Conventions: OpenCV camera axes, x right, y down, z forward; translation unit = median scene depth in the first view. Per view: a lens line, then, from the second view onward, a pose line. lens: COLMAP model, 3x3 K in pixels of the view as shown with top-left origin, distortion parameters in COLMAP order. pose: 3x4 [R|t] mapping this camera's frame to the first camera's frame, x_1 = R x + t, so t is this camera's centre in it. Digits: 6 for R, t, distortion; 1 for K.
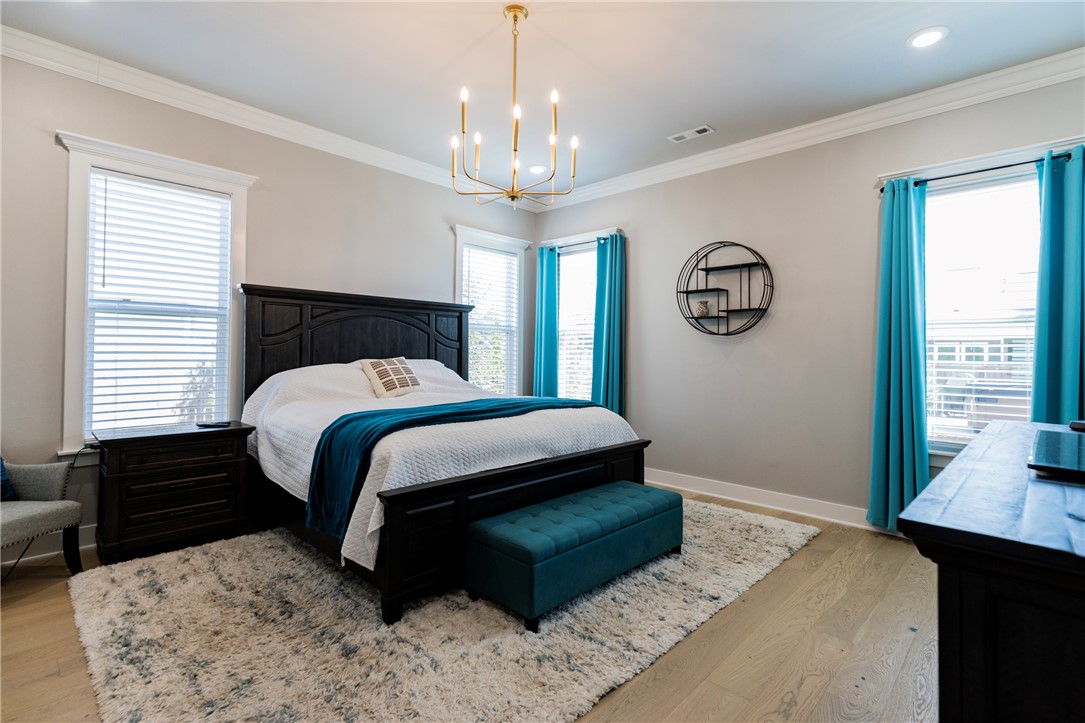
lens RADIAL K [[492.0, 0, 548.4], [0, 492.0, 352.5], [0, 0, 1]] dist [0.013449, -0.003023]
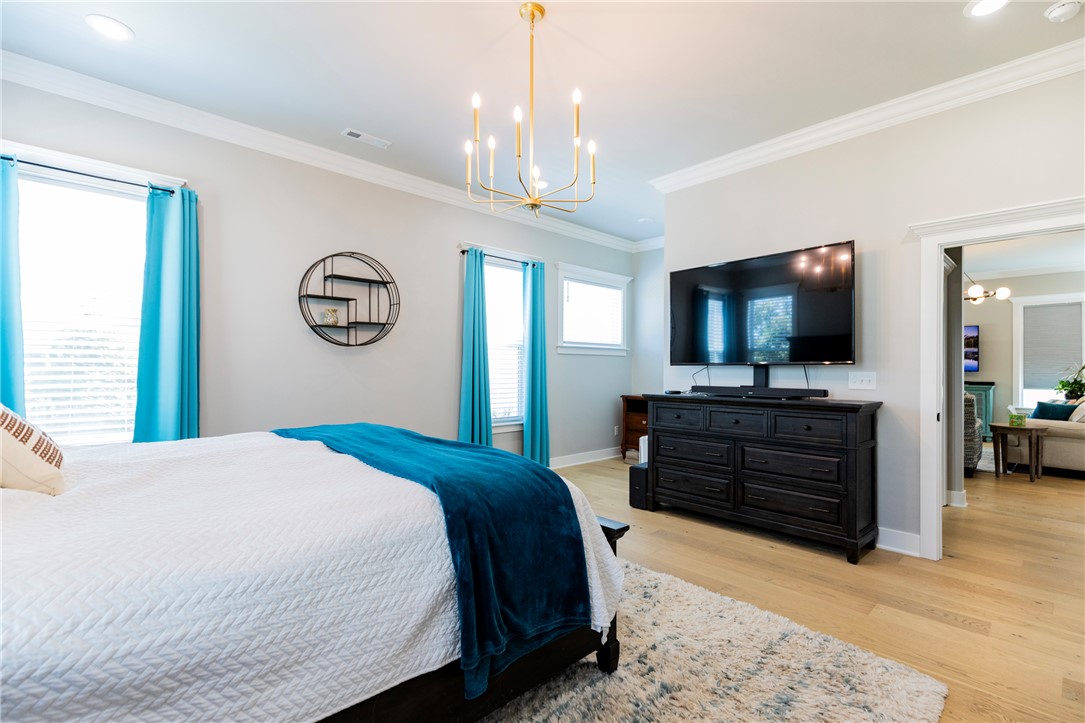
lens RADIAL K [[492.0, 0, 548.5], [0, 492.0, 366.8], [0, 0, 1]] dist [0.013449, -0.003023]
pose [[0.072442, -0.006641, 0.997350, -0.618295], [-0.004288, 0.999967, 0.006970, -0.001971], [-0.997363, -0.004782, 0.072411, 0.536397]]
